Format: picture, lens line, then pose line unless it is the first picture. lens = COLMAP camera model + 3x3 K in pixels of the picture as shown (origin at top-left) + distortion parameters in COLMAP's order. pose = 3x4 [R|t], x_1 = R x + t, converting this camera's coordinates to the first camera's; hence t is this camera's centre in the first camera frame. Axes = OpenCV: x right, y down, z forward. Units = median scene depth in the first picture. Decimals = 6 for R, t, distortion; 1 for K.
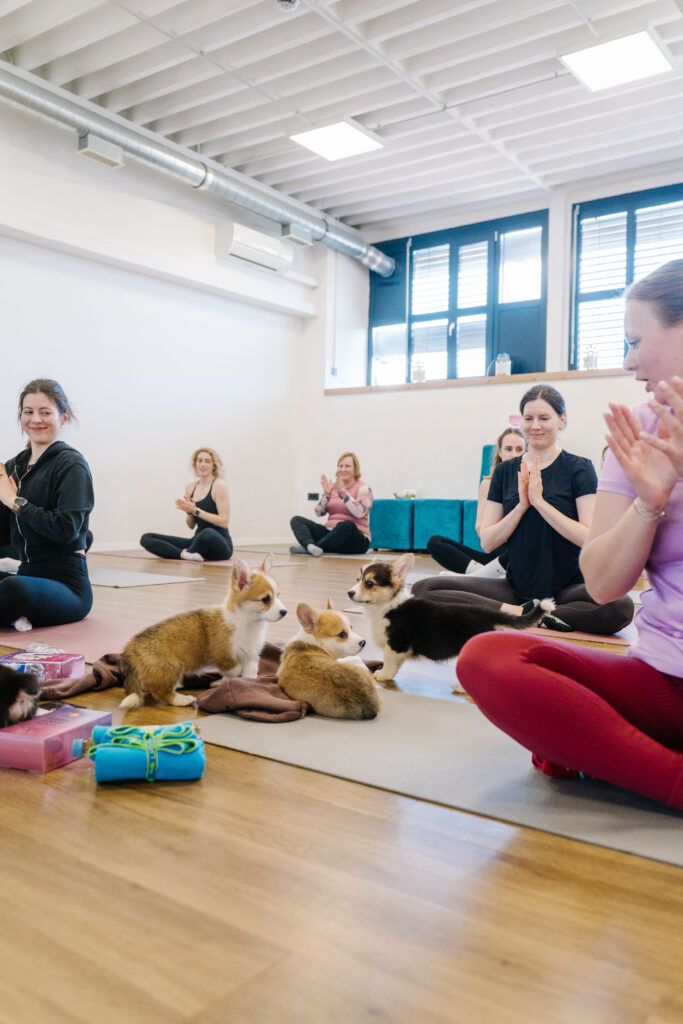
lens RADIAL K [[869.4, 0, 341.5], [0, 869.4, 512.0], [0, 0, 1]] dist [-0.003484, -0.001273]
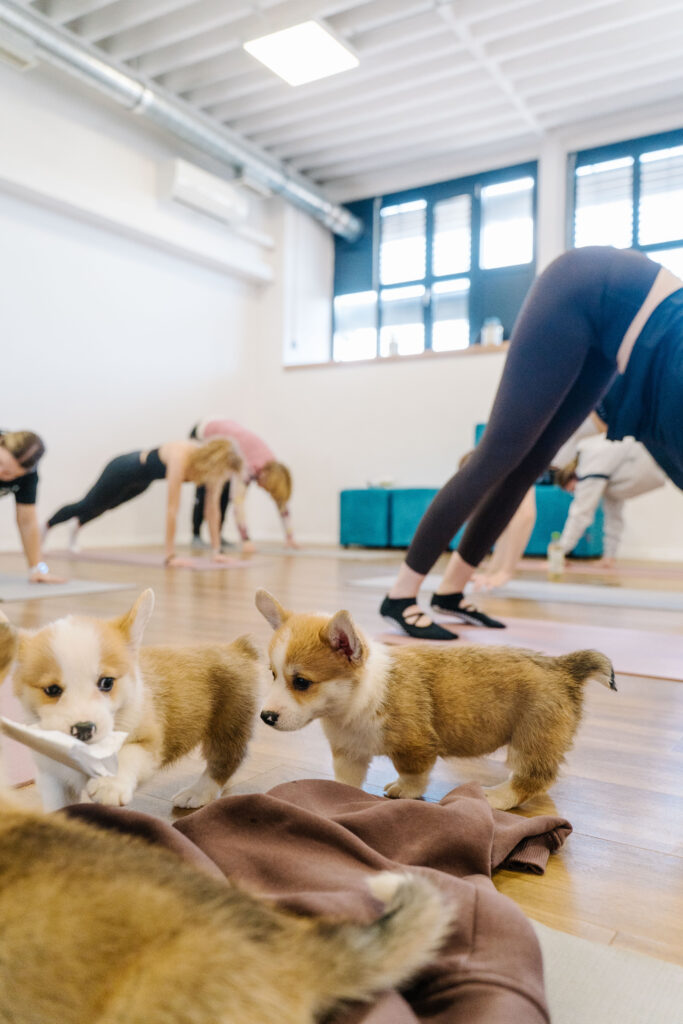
lens RADIAL K [[815.9, 0, 341.5], [0, 815.9, 512.0], [0, 0, 1]] dist [0.002296, 0.002296]
pose [[0.997684, -0.004018, 0.067893, -0.018548], [0.004247, 0.999986, -0.003221, 0.010545], [-0.067879, 0.003502, 0.997687, 0.183658]]
